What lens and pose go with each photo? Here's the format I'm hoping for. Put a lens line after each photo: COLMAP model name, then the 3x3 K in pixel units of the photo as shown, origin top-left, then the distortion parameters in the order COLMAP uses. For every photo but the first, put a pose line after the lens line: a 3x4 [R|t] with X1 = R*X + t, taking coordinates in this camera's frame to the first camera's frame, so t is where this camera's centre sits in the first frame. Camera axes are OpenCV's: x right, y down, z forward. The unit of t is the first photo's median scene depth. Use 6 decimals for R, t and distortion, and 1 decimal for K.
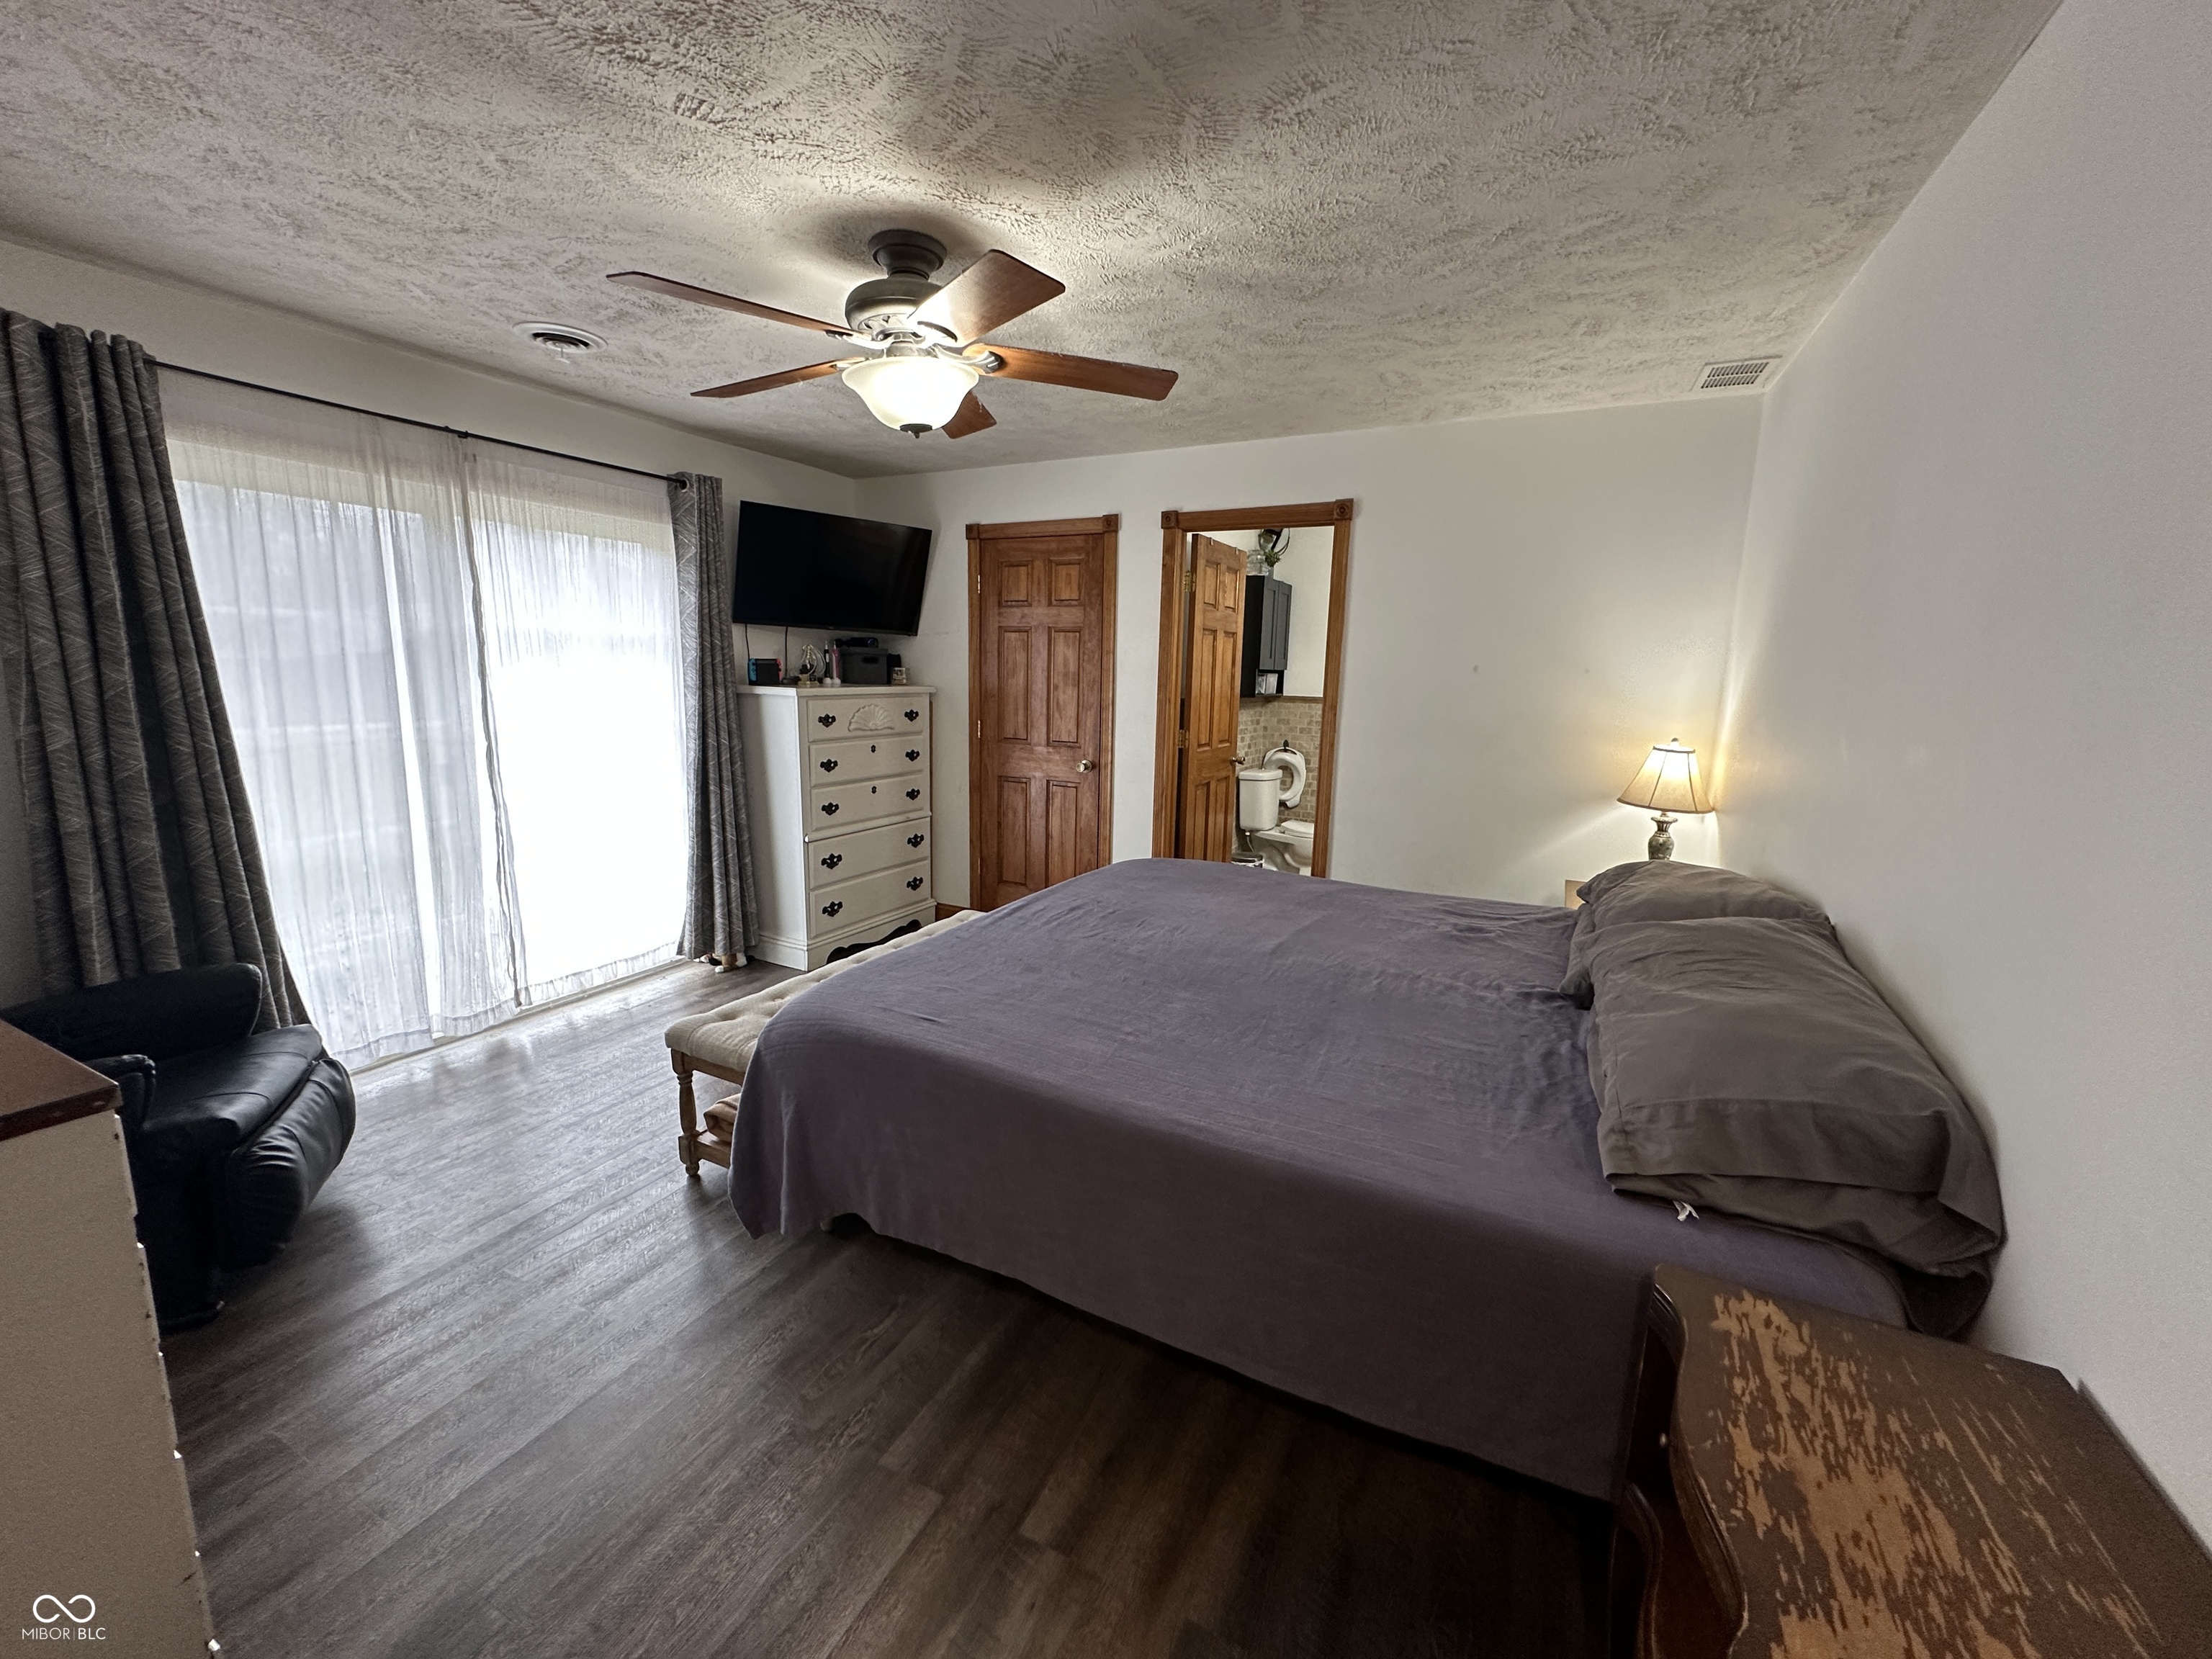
lens RADIAL K [[881.4, 0, 1104.3], [0, 881.4, 828.0], [0, 0, 1]] dist [-0.003618, -0.000273]
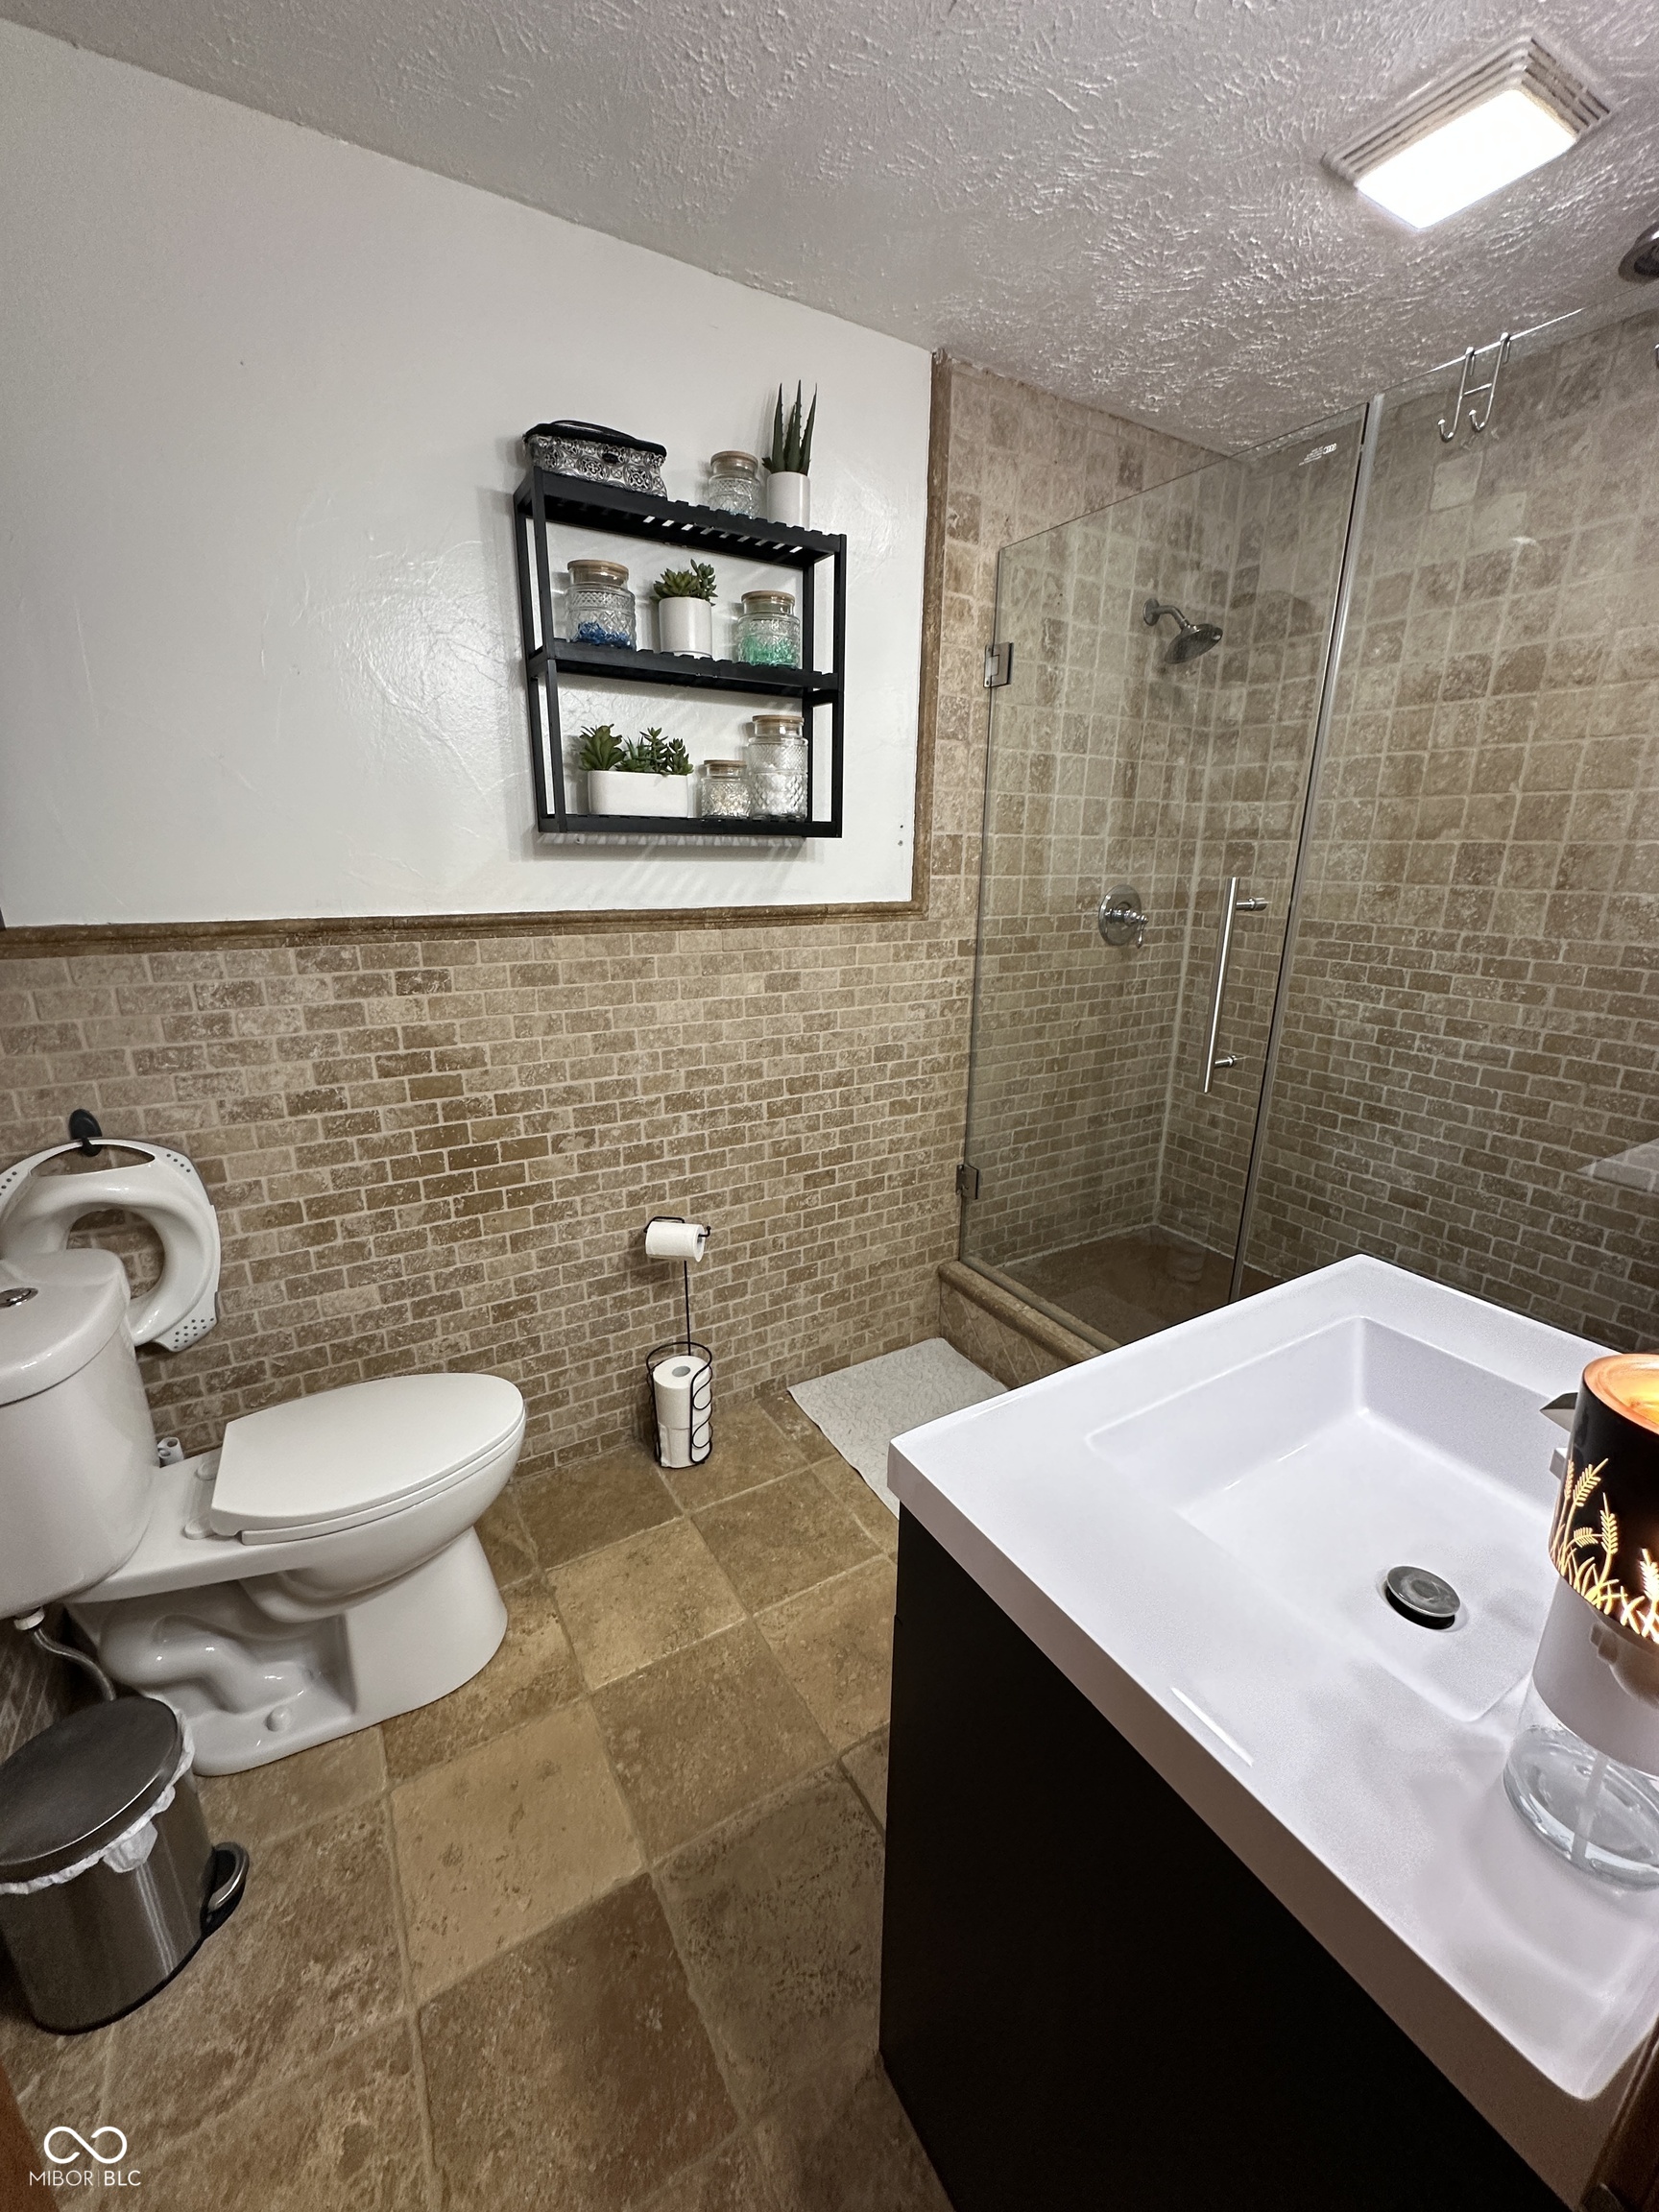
lens RADIAL K [[881.4, 0, 830.9], [0, 881.4, 1112.9], [0, 0, 1]] dist [-0.003618, -0.000273]
pose [[0.540336, -0.276144, 0.794847, 0.126491], [0.156767, 0.961115, 0.227338, -0.122357], [-0.826717, 0.001767, 0.562615, 0.695448]]
